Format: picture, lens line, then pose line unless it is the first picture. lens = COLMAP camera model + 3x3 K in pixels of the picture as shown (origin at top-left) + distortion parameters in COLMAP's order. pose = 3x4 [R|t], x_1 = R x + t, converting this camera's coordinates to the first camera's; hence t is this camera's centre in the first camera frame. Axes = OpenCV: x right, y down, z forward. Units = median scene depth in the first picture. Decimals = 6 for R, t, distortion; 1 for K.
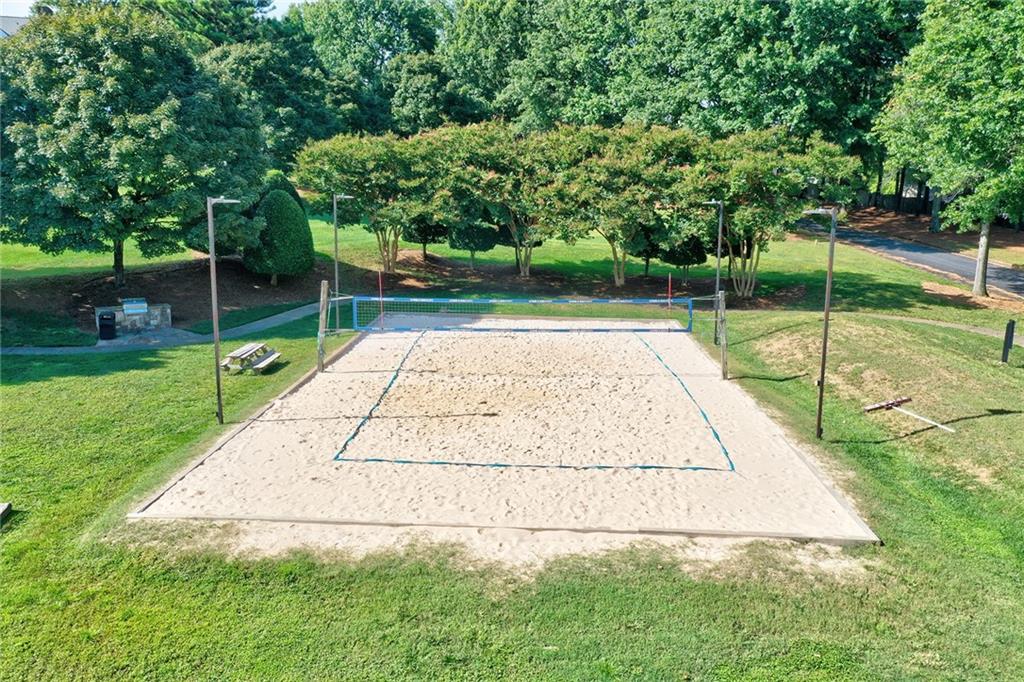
lens RADIAL K [[806.5, 0, 512.0], [0, 806.5, 341.0], [0, 0, 1]] dist [-0.001198, 0.006361]
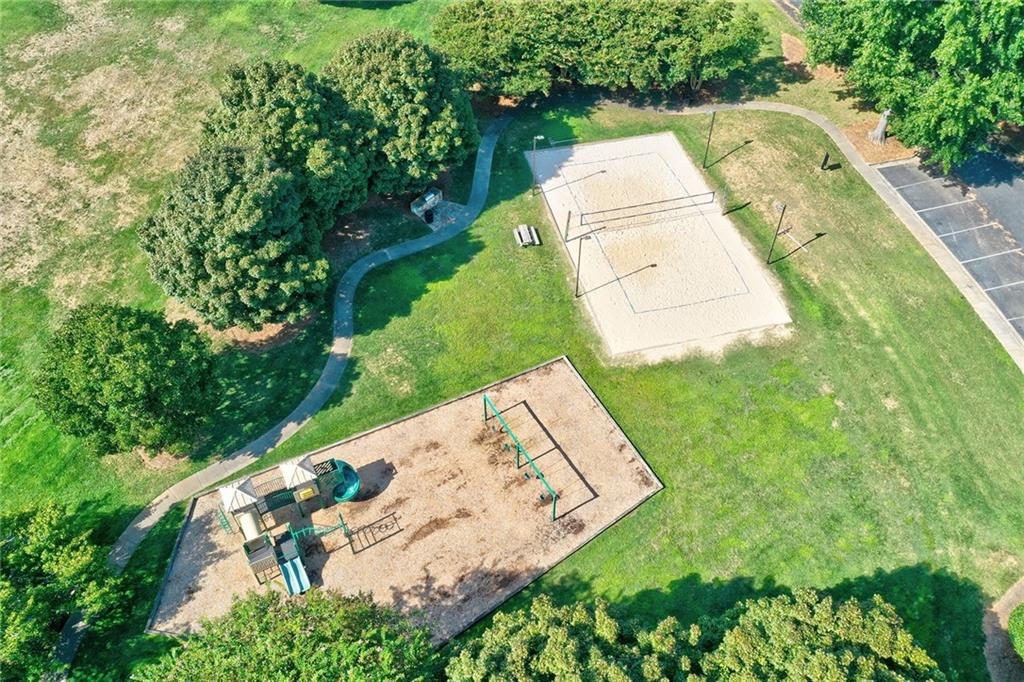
lens RADIAL K [[806.5, 0, 512.0], [0, 806.5, 341.0], [0, 0, 1]] dist [-0.001198, 0.006361]
pose [[0.957721, -0.225661, 0.178459, -0.761820], [0.064627, 0.773191, 0.630872, -1.079706], [-0.280346, -0.592666, 0.755085, -0.797361]]
